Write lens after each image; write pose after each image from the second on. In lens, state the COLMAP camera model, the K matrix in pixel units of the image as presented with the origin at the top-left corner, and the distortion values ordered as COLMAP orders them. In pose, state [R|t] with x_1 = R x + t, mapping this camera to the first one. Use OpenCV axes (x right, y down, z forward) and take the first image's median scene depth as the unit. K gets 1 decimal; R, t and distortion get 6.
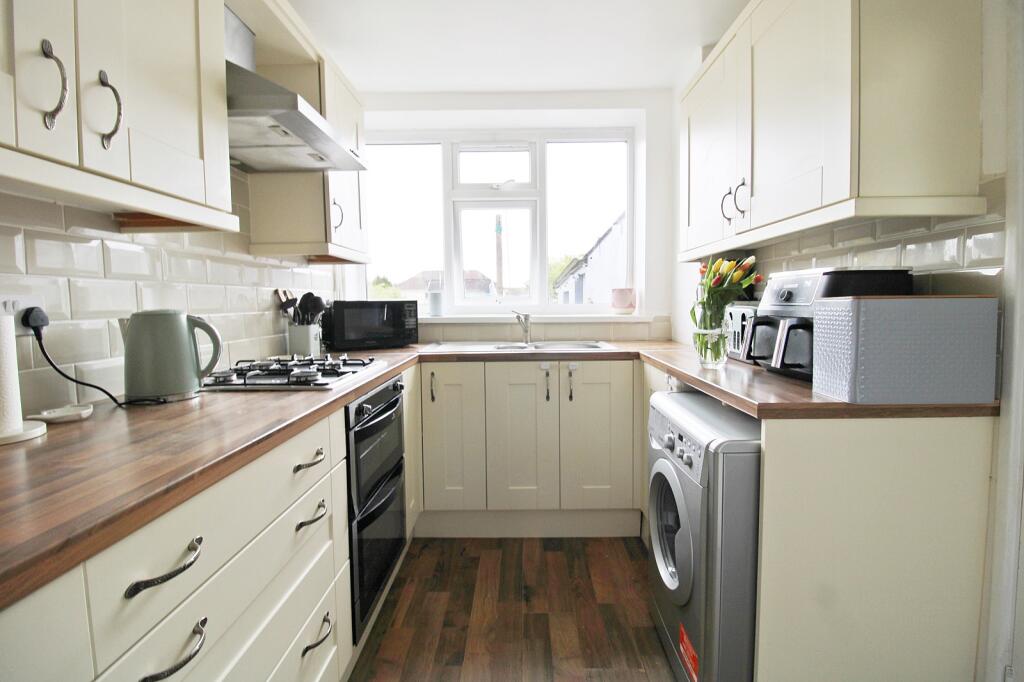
lens RADIAL K [[477.8, 0, 517.9], [0, 477.8, 330.2], [0, 0, 1]] dist [0.002533, -0.015110]
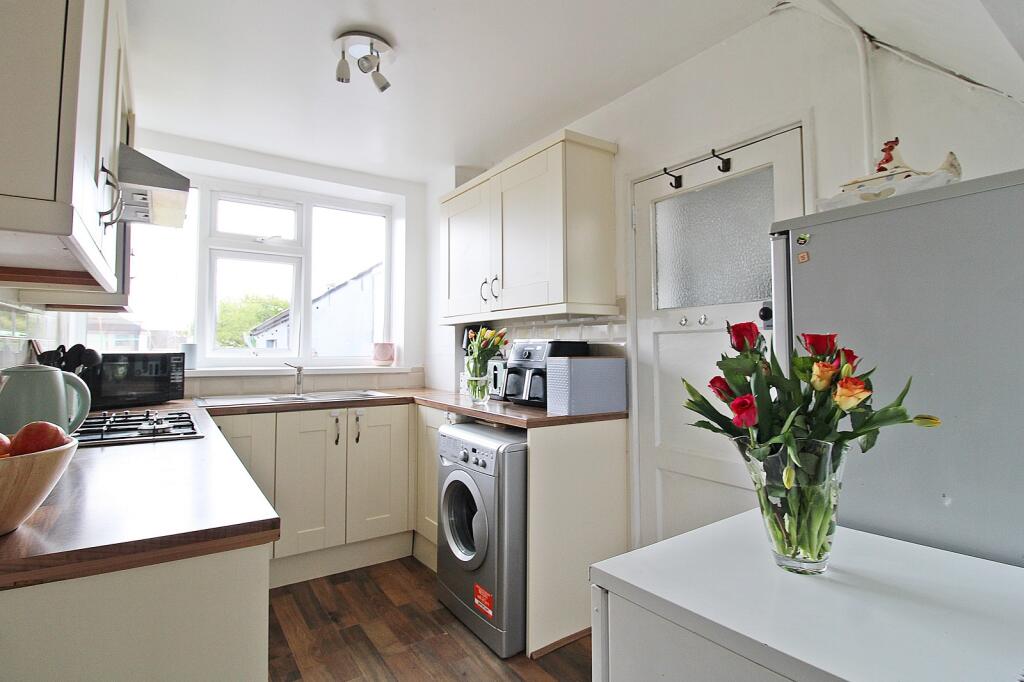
lens RADIAL K [[514.8, 0, 533.8], [0, 514.8, 326.0], [0, 0, 1]] dist [0.000875, -0.000182]
pose [[0.804461, 0.039679, 0.592679, -0.384447], [0.023494, 0.994860, -0.098494, 0.001892], [-0.593541, 0.093159, 0.799394, -0.342993]]
